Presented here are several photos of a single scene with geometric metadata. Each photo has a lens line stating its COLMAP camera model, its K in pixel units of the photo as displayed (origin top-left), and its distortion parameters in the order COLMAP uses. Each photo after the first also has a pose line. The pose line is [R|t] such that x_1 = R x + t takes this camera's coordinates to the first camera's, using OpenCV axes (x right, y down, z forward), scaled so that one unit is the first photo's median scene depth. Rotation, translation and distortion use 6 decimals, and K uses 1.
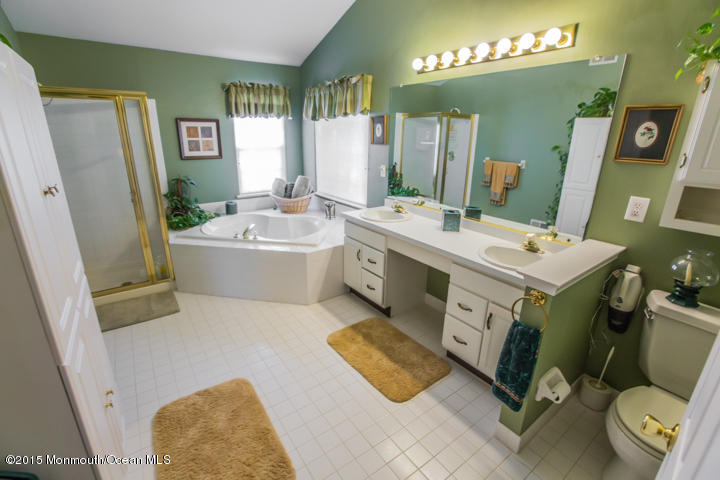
lens RADIAL K [[330.4, 0, 354.9], [0, 330.4, 235.5], [0, 0, 1]] dist [-0.057771, 0.027983]
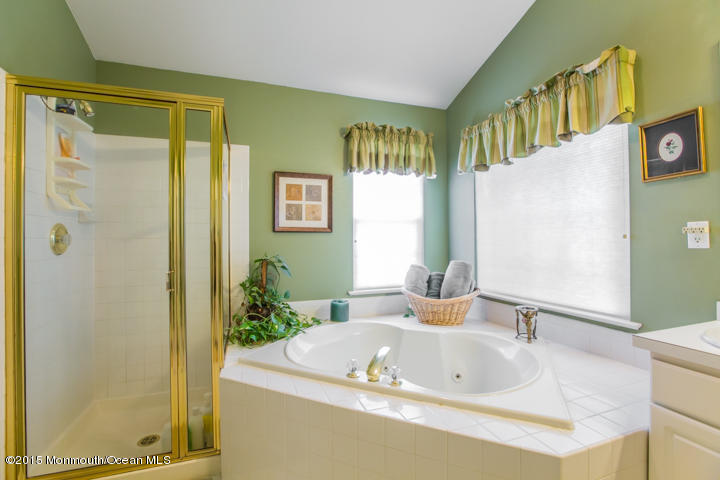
lens RADIAL K [[330.4, 0, 354.9], [0, 330.4, 235.5], [0, 0, 1]] dist [-0.057771, 0.027983]
pose [[0.959903, -0.020133, -0.279607, -0.186016], [-0.069259, 0.949465, -0.306135, -0.033487], [0.271640, 0.313226, 0.910001, 0.431752]]
